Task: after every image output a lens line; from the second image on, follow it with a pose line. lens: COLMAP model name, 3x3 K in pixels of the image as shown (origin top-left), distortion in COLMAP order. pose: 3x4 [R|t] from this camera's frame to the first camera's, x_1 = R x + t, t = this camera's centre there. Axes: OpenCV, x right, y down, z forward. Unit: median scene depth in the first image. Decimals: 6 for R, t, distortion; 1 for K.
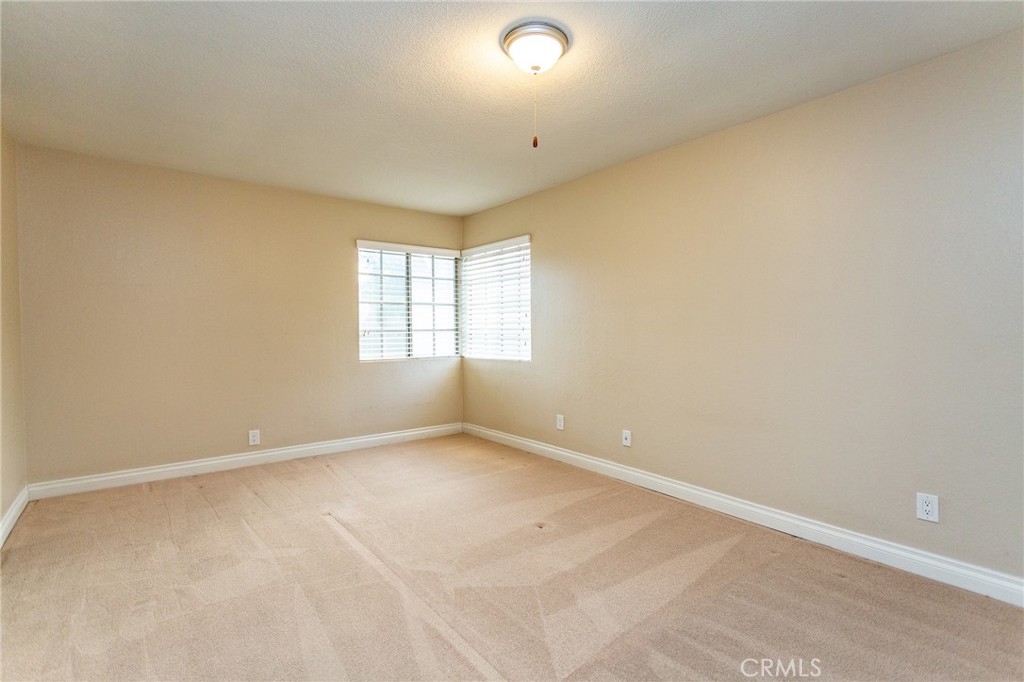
lens RADIAL K [[493.9, 0, 511.6], [0, 493.9, 338.8], [0, 0, 1]] dist [0.003430, -0.000096]
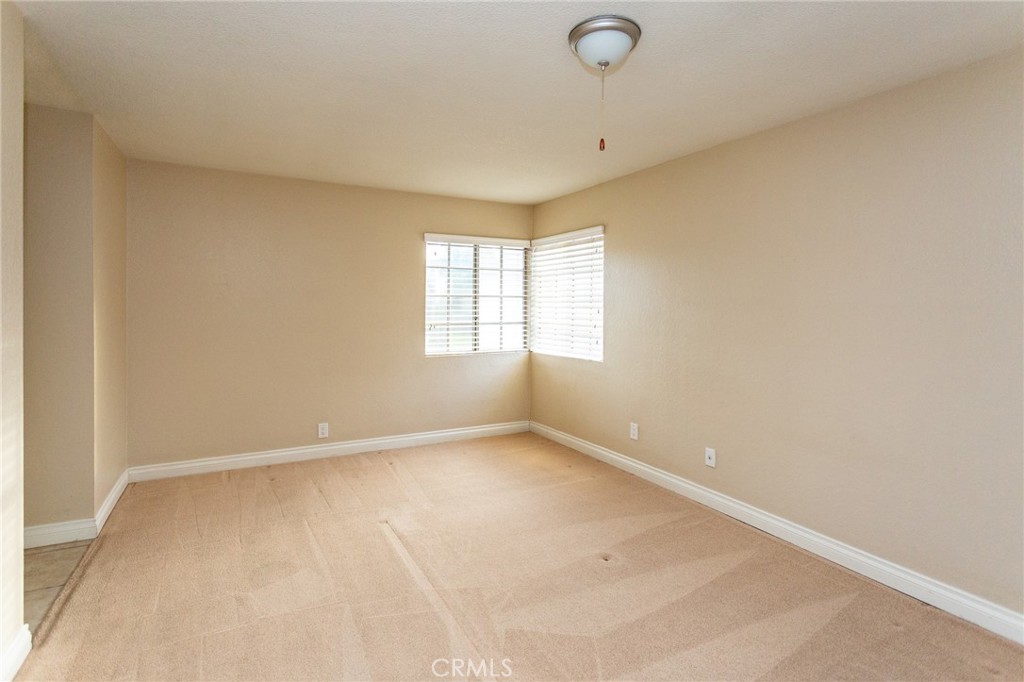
lens RADIAL K [[493.9, 0, 509.2], [0, 493.9, 281.0], [0, 0, 1]] dist [0.003430, -0.000096]
pose [[0.982909, 0.015185, -0.183465, 0.040892], [-0.017641, 0.999775, -0.011764, -0.109245], [0.183245, 0.014799, 0.982956, 0.067282]]
